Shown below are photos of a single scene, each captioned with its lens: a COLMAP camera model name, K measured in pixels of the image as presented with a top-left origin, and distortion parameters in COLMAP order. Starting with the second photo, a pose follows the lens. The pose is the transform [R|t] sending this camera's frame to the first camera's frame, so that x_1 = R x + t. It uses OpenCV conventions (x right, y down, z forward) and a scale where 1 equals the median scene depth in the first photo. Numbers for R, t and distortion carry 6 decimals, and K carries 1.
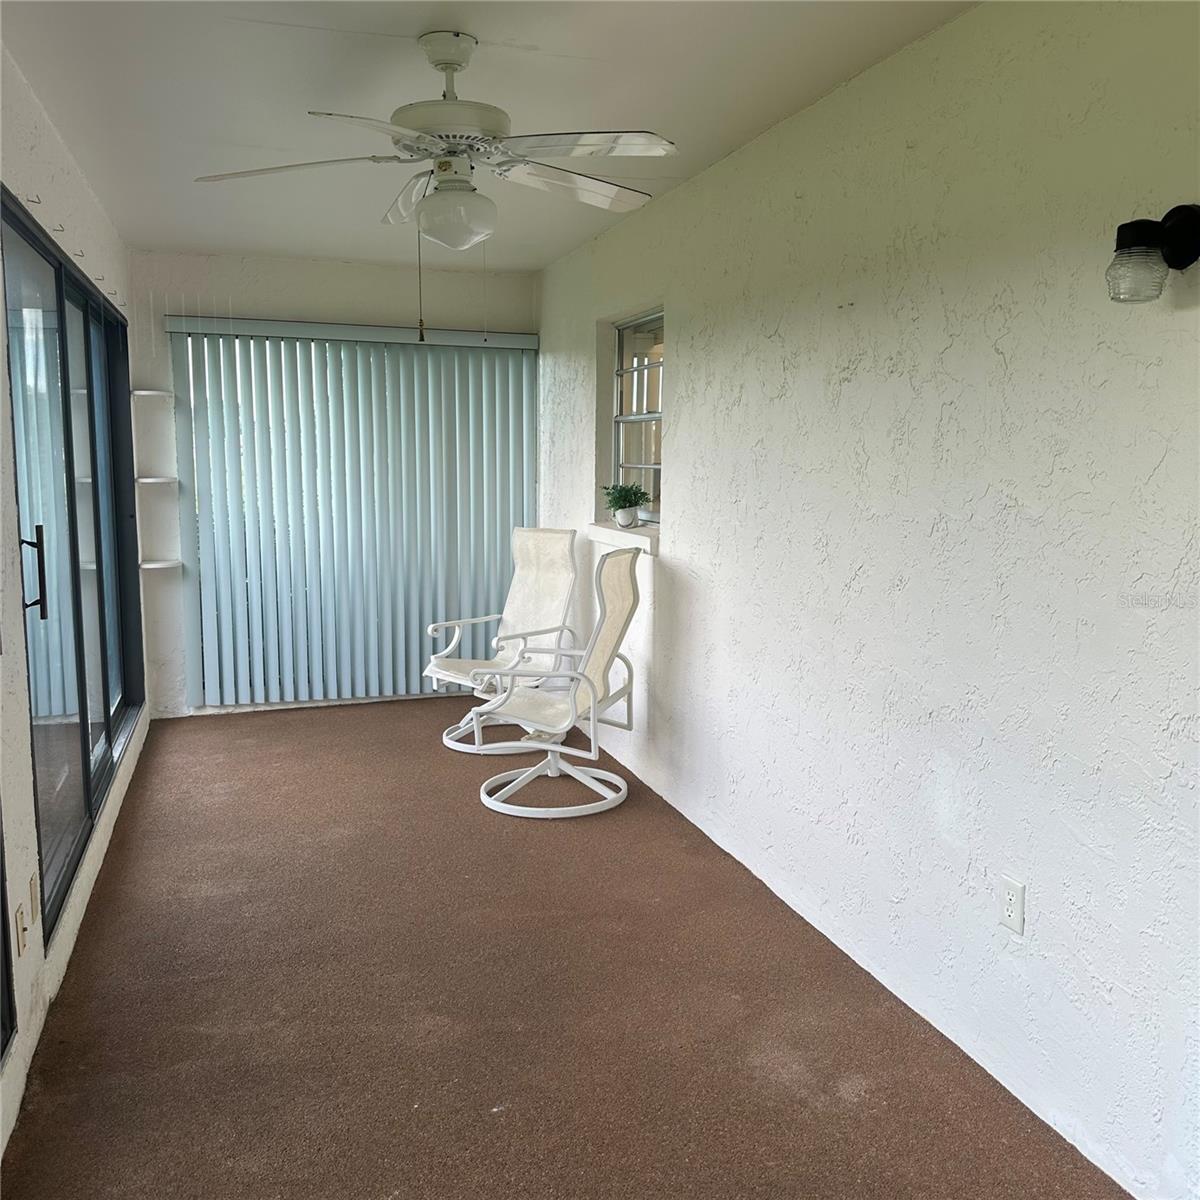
lens RADIAL K [[1105.5, 0, 600.0], [0, 1105.5, 600.0], [0, 0, 1]] dist [0.199586, -0.420649]
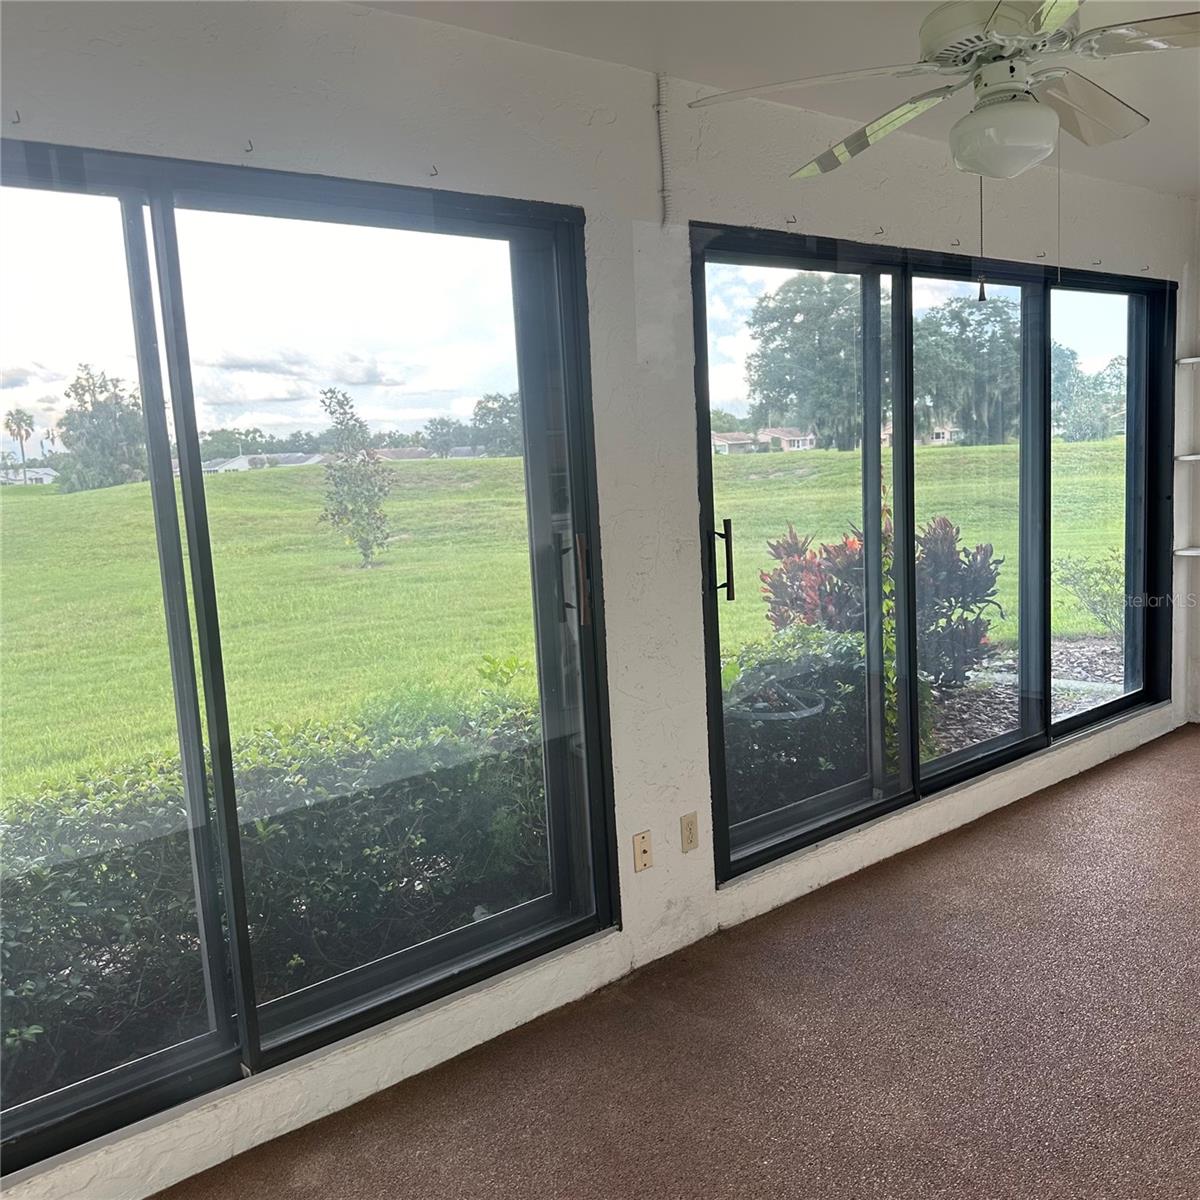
lens RADIAL K [[1105.5, 0, 600.0], [0, 1105.5, 600.0], [0, 0, 1]] dist [0.199586, -0.420649]
pose [[0.364431, 0.095481, -0.926322, 0.522916], [-0.064565, 0.994927, 0.077152, -0.063100], [0.928989, 0.031691, 0.368747, 0.459305]]
